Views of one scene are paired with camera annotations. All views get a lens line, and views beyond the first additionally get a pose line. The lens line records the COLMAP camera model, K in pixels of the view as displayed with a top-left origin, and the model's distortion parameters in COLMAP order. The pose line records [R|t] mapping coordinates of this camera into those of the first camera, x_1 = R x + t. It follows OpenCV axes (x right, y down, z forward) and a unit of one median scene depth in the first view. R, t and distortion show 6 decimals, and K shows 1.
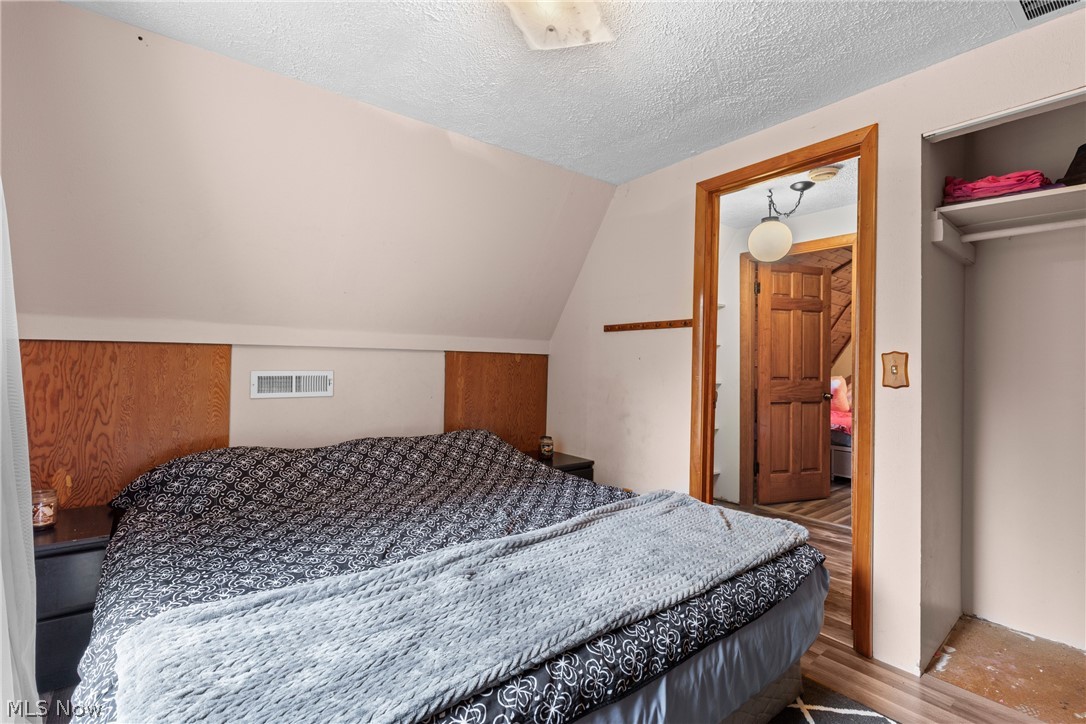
lens RADIAL K [[489.7, 0, 543.9], [0, 489.7, 362.7], [0, 0, 1]] dist [0.008925, -0.002747]
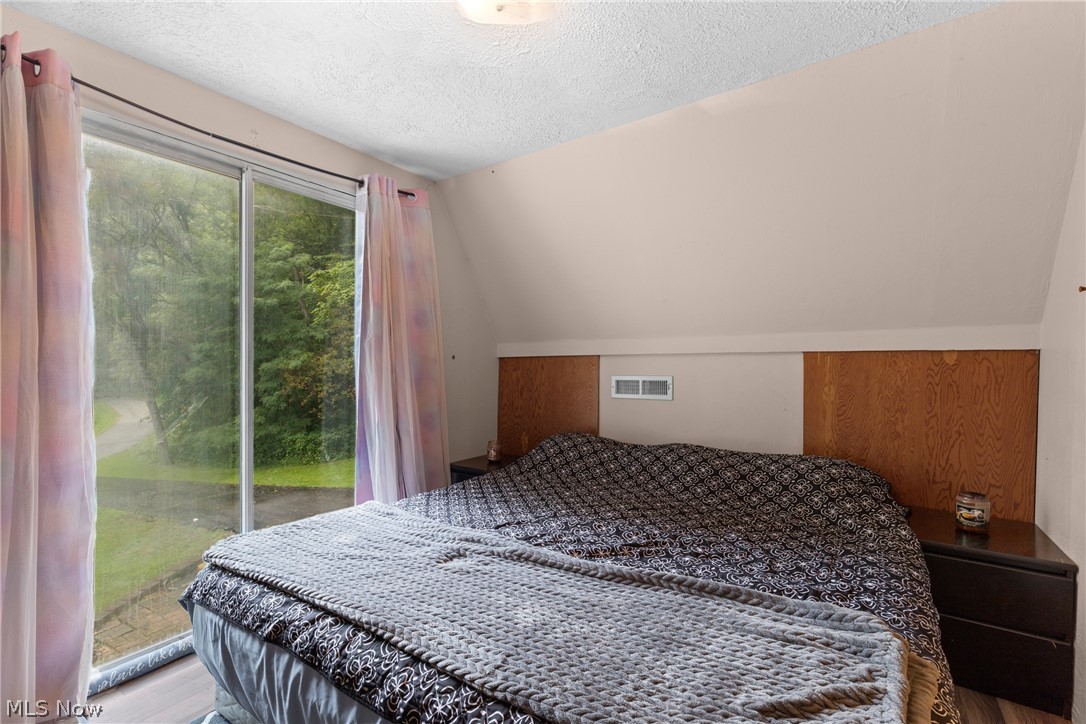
lens RADIAL K [[489.7, 0, 544.4], [0, 489.7, 367.5], [0, 0, 1]] dist [0.008925, -0.002747]
pose [[0.306168, -0.011721, -0.951905, 0.542091], [0.006755, 0.999926, -0.010139, 0.007592], [0.951954, -0.003326, 0.306224, 0.461770]]
